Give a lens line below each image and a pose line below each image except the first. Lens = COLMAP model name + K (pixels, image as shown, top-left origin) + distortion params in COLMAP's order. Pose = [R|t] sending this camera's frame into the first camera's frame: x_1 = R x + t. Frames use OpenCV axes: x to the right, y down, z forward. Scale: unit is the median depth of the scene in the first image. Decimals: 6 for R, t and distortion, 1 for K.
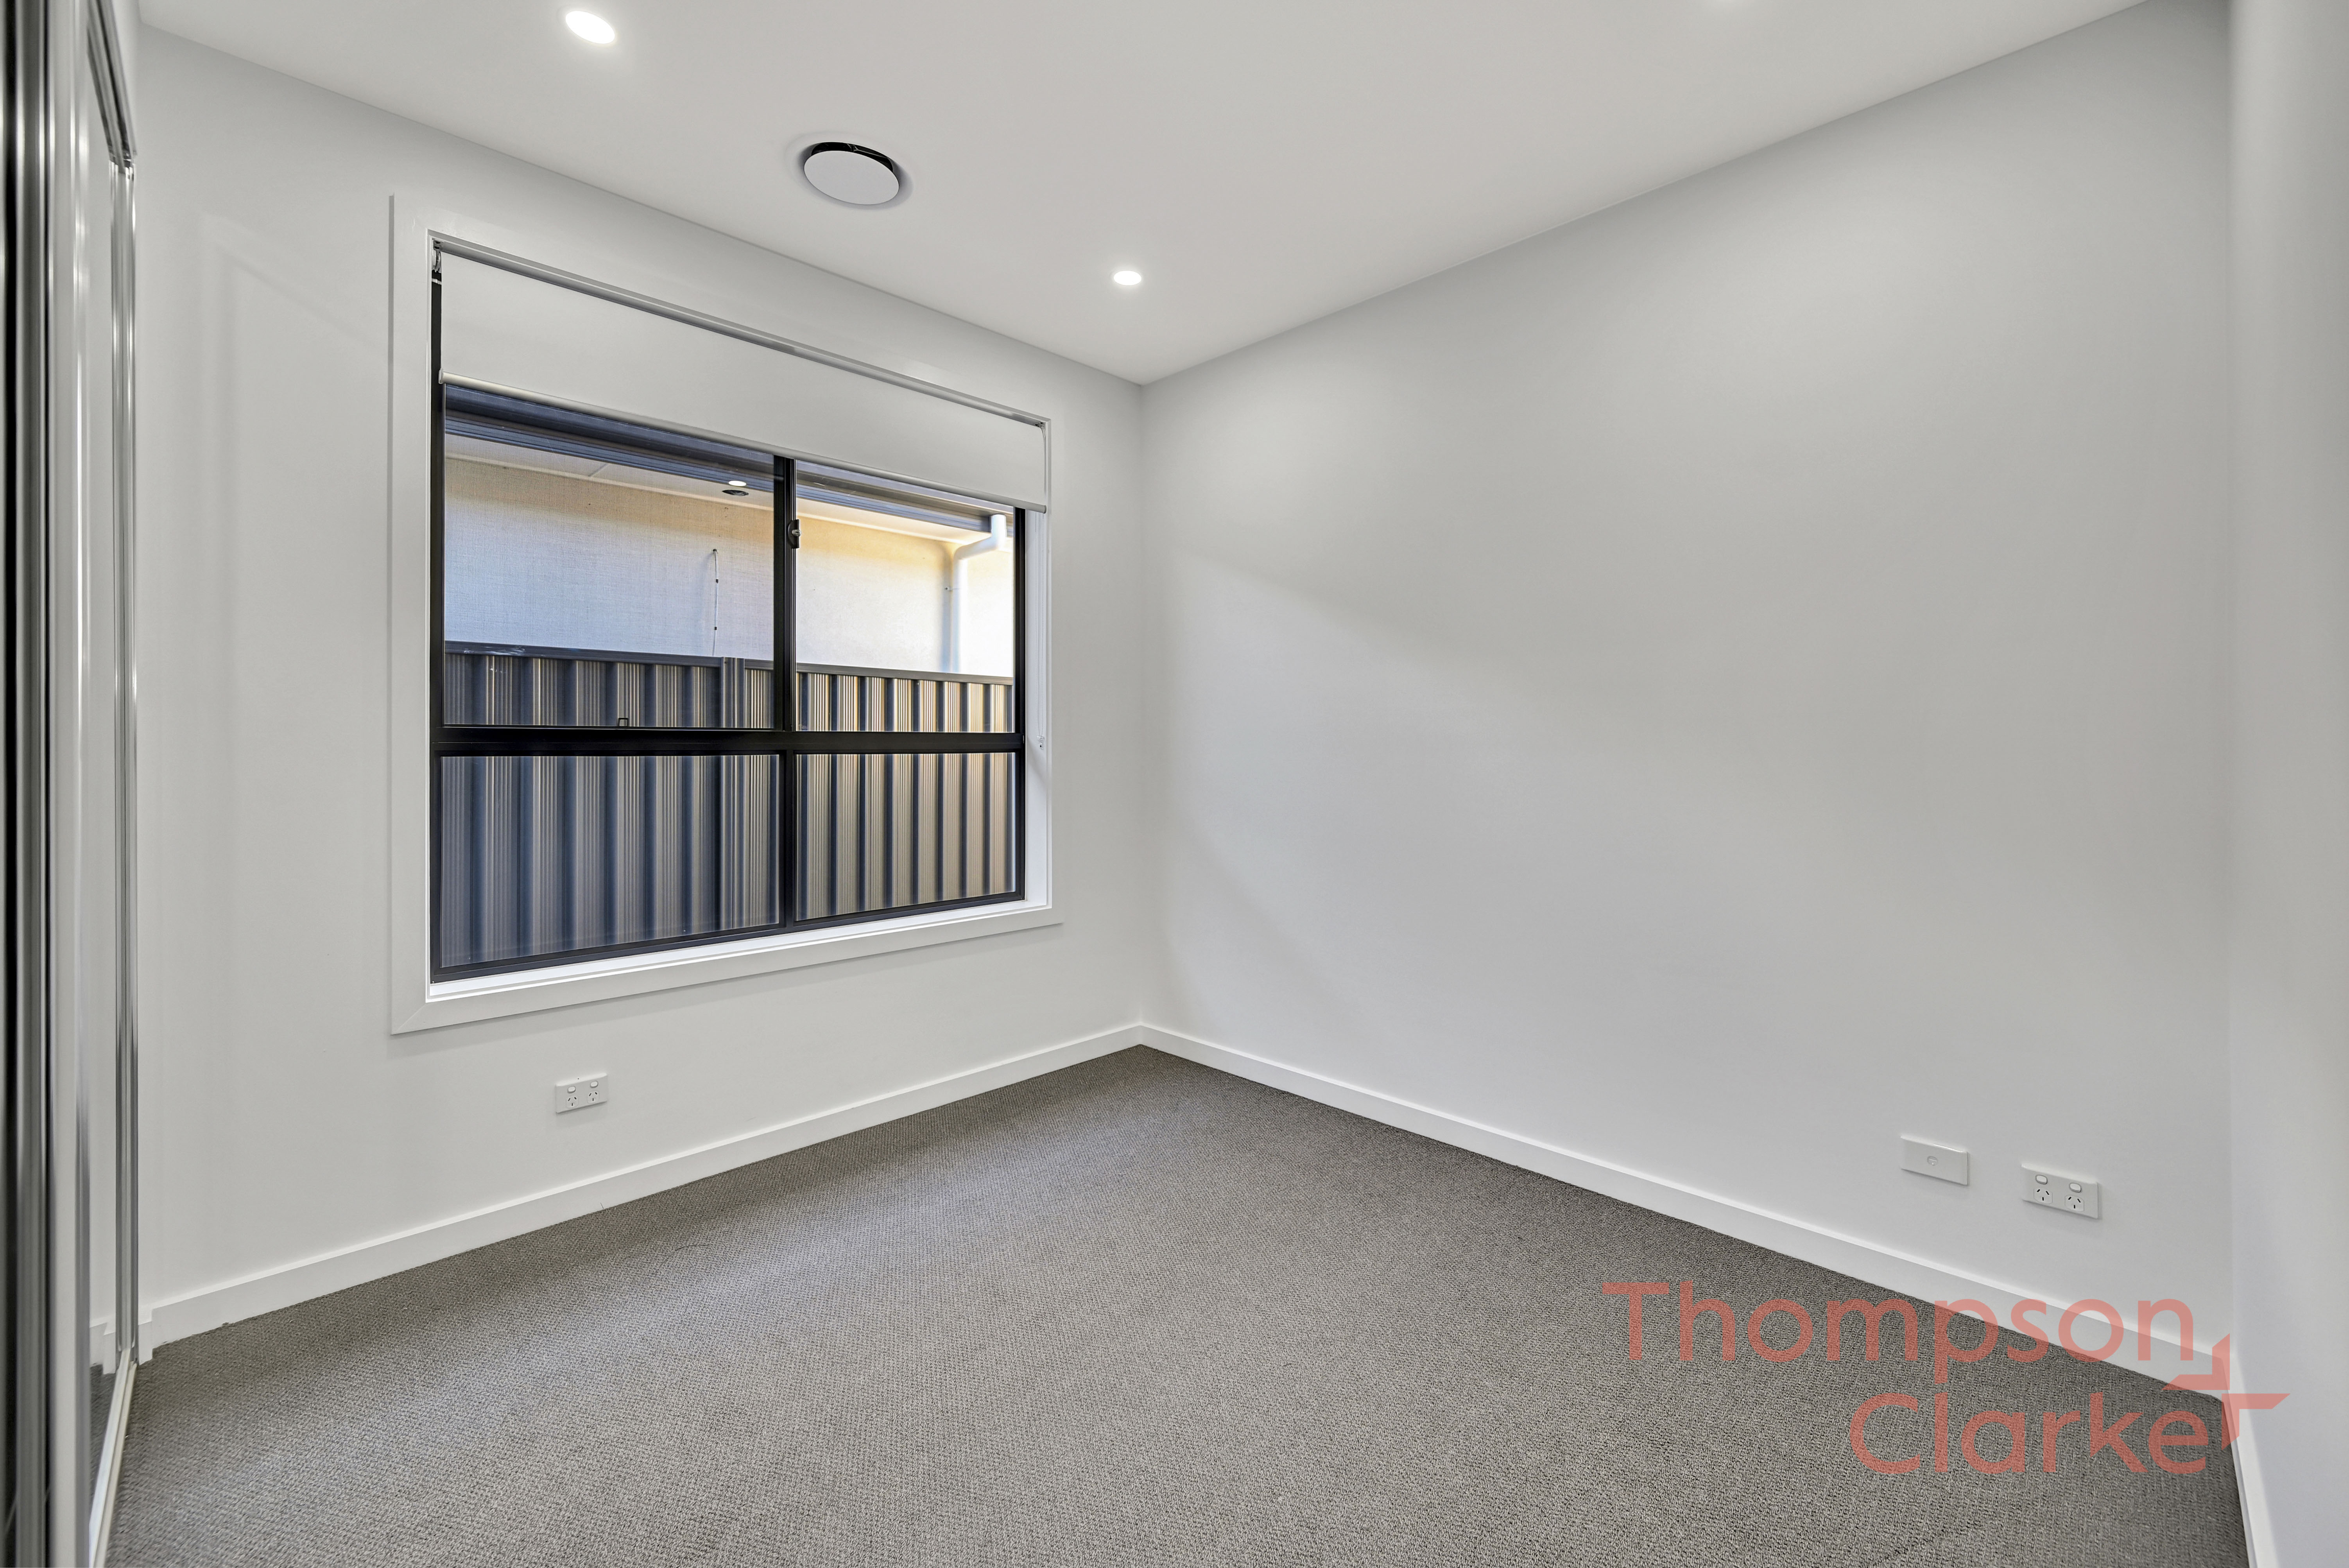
lens RADIAL K [[961.5, 0, 1174.3], [0, 961.5, 756.6], [0, 0, 1]] dist [0.000005, -0.000267]
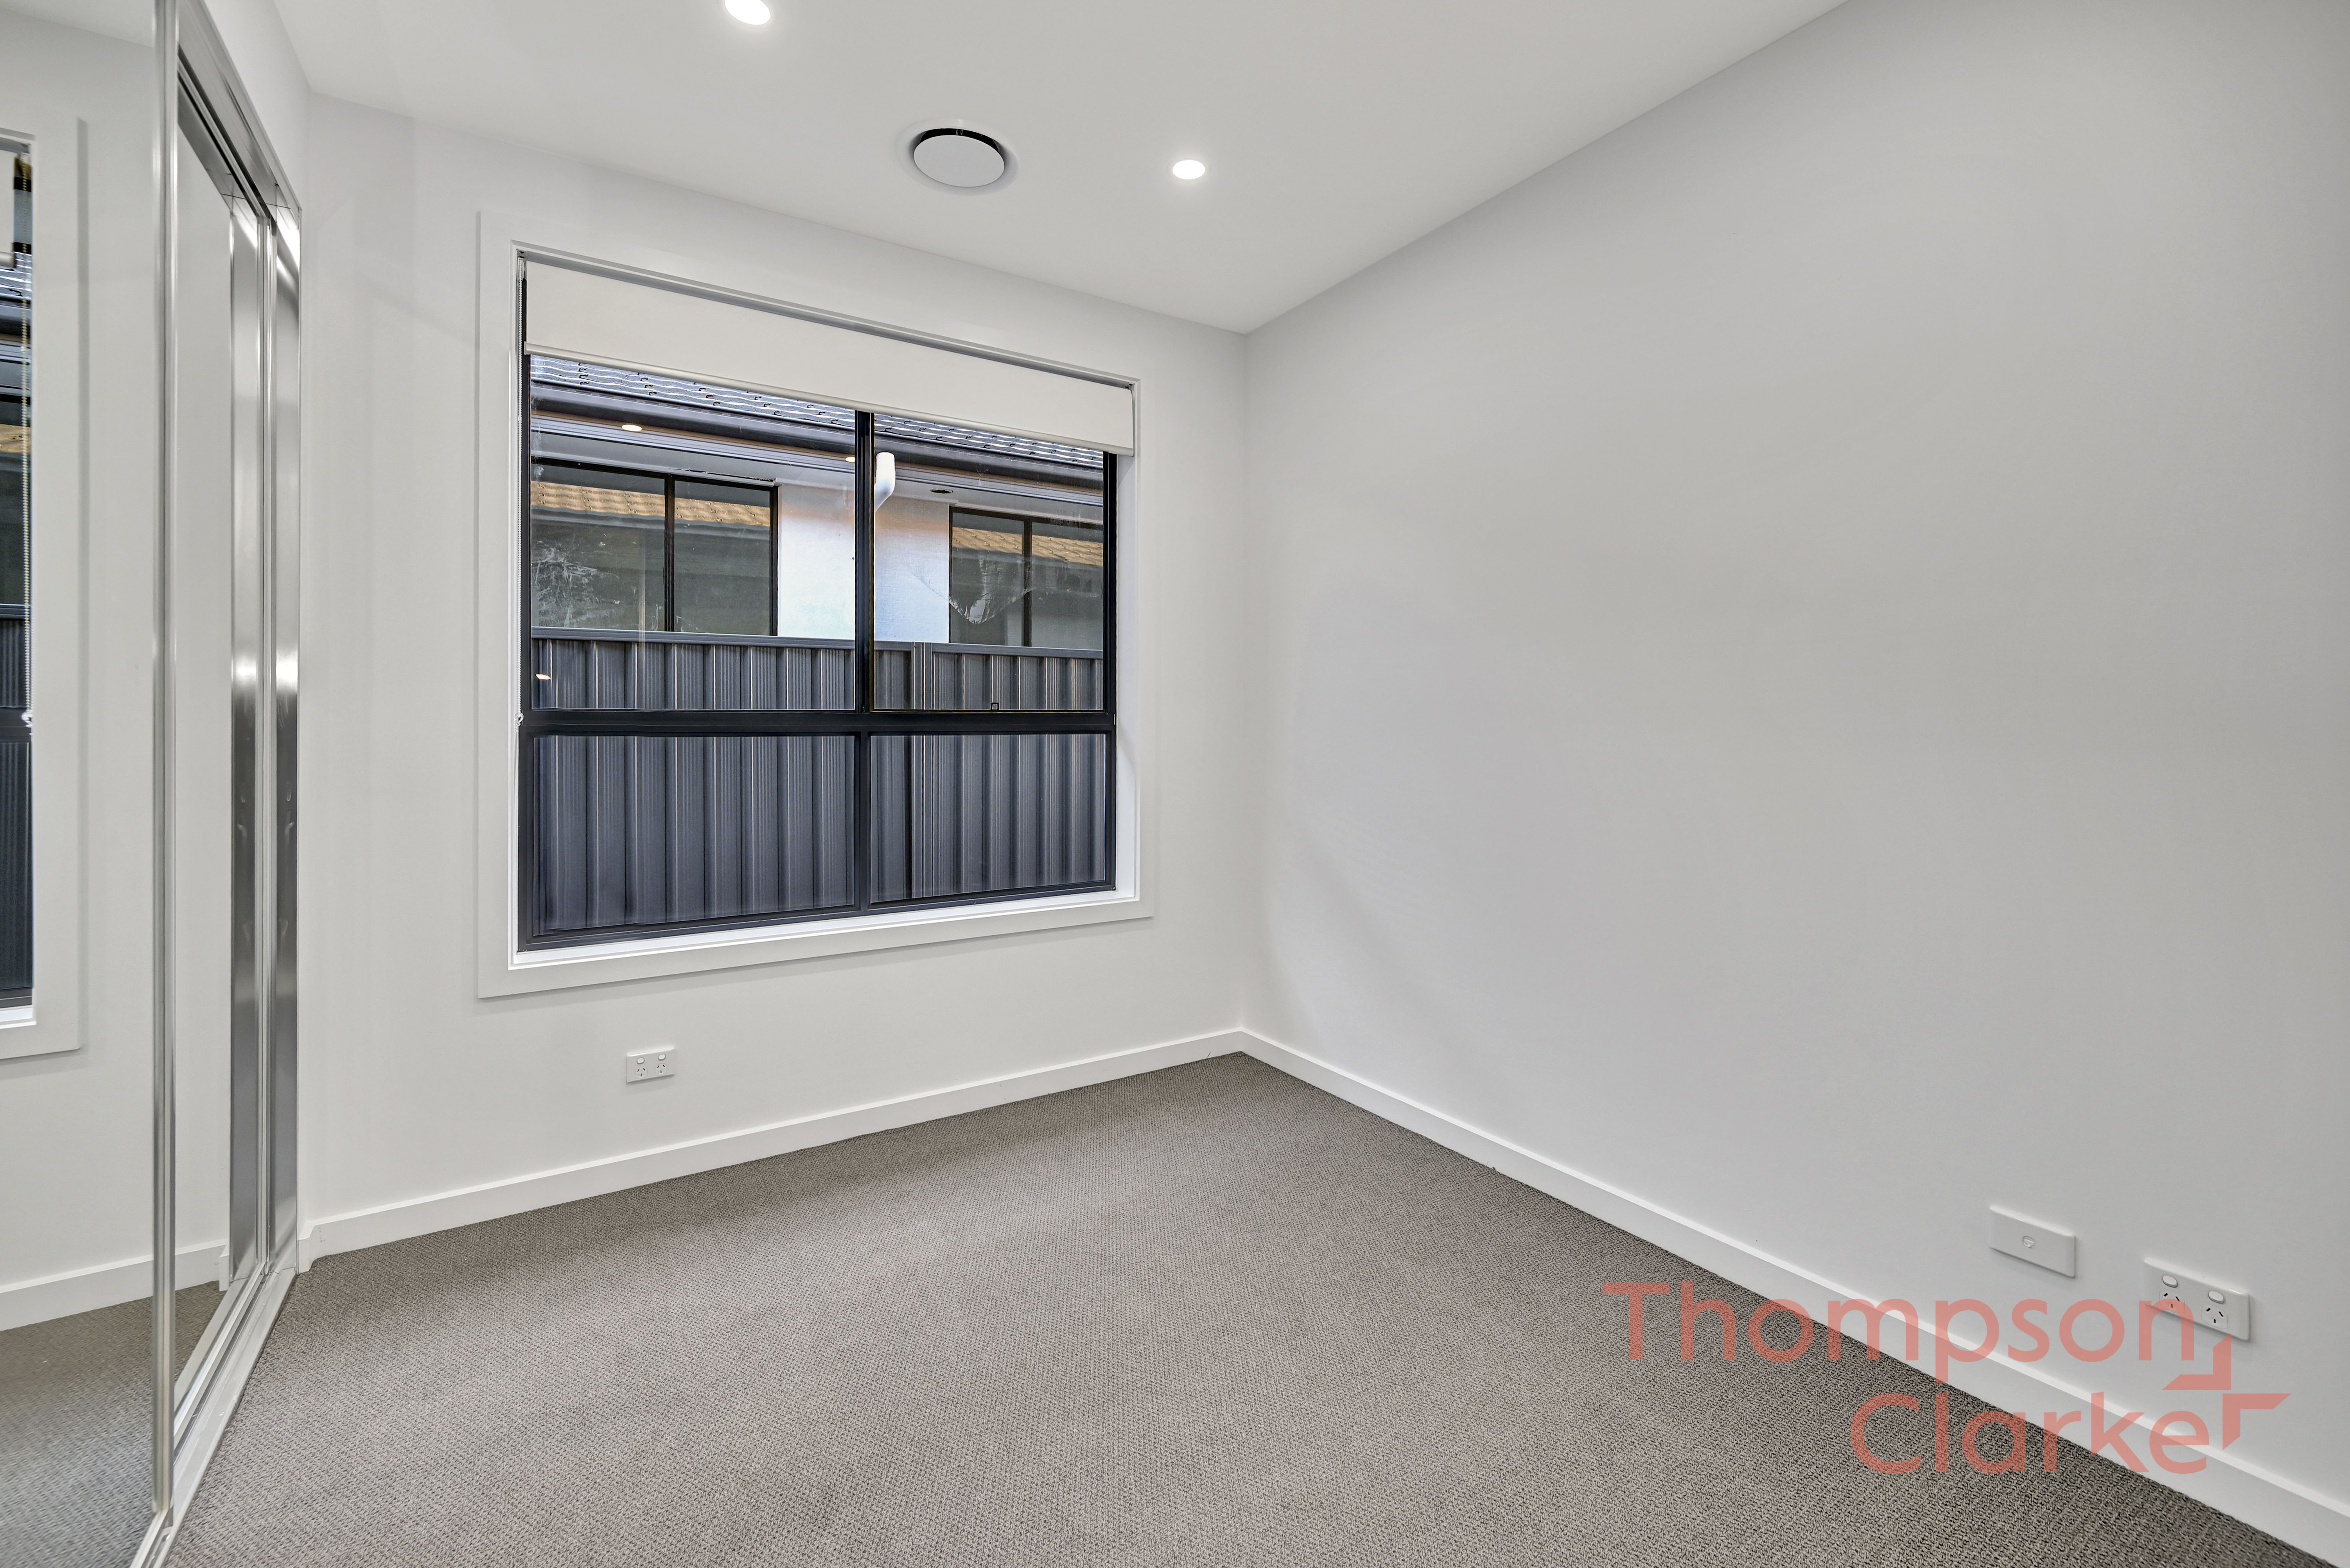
lens RADIAL K [[936.3, 0, 1168.6], [0, 936.3, 741.9], [0, 0, 1]] dist [-0.002755, -0.000227]
pose [[0.971188, 0.004714, -0.238267, 0.133716], [-0.003803, 0.999984, 0.004284, -0.001528], [0.238283, -0.003254, 0.971190, 0.137971]]
